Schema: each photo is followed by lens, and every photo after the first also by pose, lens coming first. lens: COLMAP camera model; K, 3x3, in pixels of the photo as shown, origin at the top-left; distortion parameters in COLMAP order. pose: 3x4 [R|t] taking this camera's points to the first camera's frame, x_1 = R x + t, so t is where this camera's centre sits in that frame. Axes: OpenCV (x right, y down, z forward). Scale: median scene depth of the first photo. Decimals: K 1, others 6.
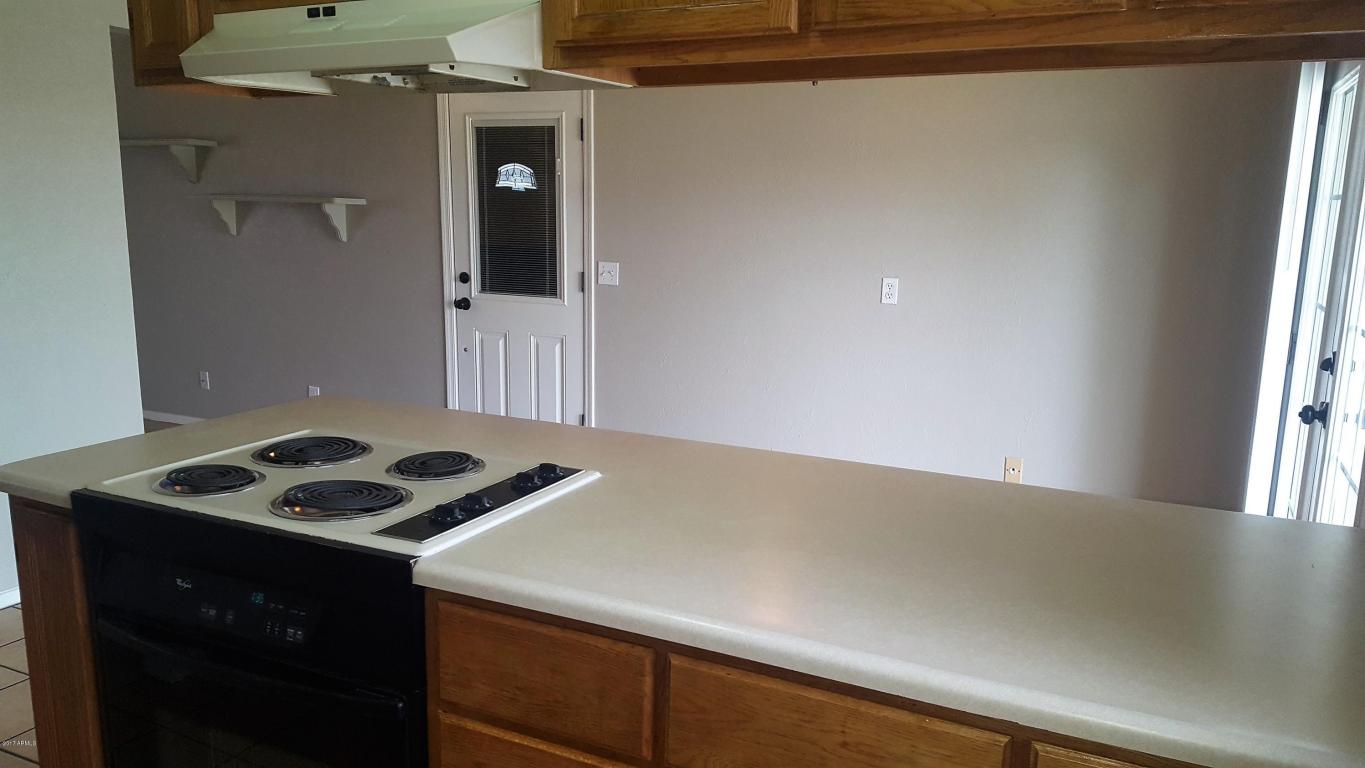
lens RADIAL K [[1001.6, 0, 683.1], [0, 1001.6, 416.2], [0, 0, 1]] dist [0.182196, -0.316123]
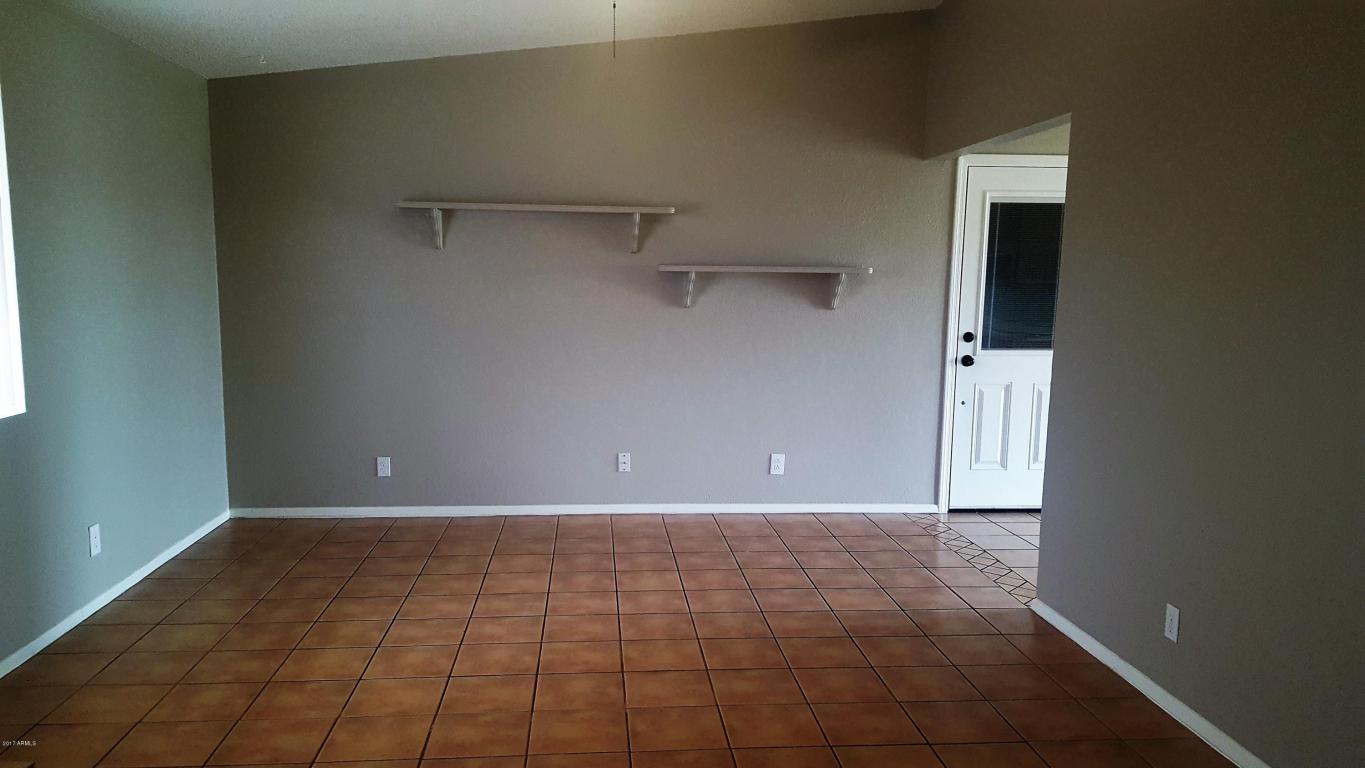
lens RADIAL K [[1001.6, 0, 683.1], [0, 1001.6, 416.2], [0, 0, 1]] dist [0.182196, -0.316123]
pose [[0.860550, -0.072001, 0.504252, -1.044550], [0.105101, 0.993755, -0.037469, -0.043204], [-0.498405, 0.085241, 0.862743, 0.215198]]
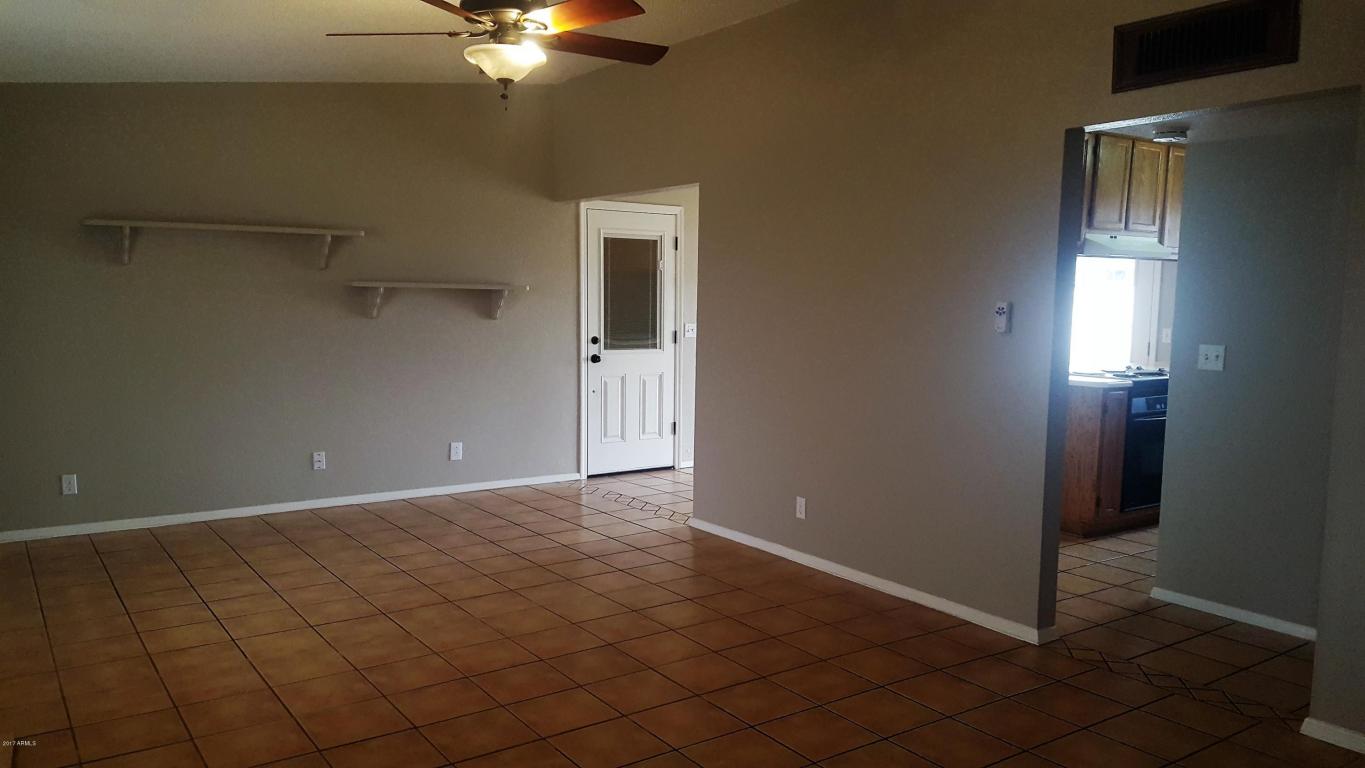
lens RADIAL K [[1001.6, 0, 683.1], [0, 1001.6, 416.2], [0, 0, 1]] dist [0.182196, -0.316123]
pose [[0.489482, -0.109742, 0.865080, -1.384213], [0.180944, 0.983239, 0.022349, -0.041729], [-0.853034, 0.145592, 0.501135, 0.208898]]
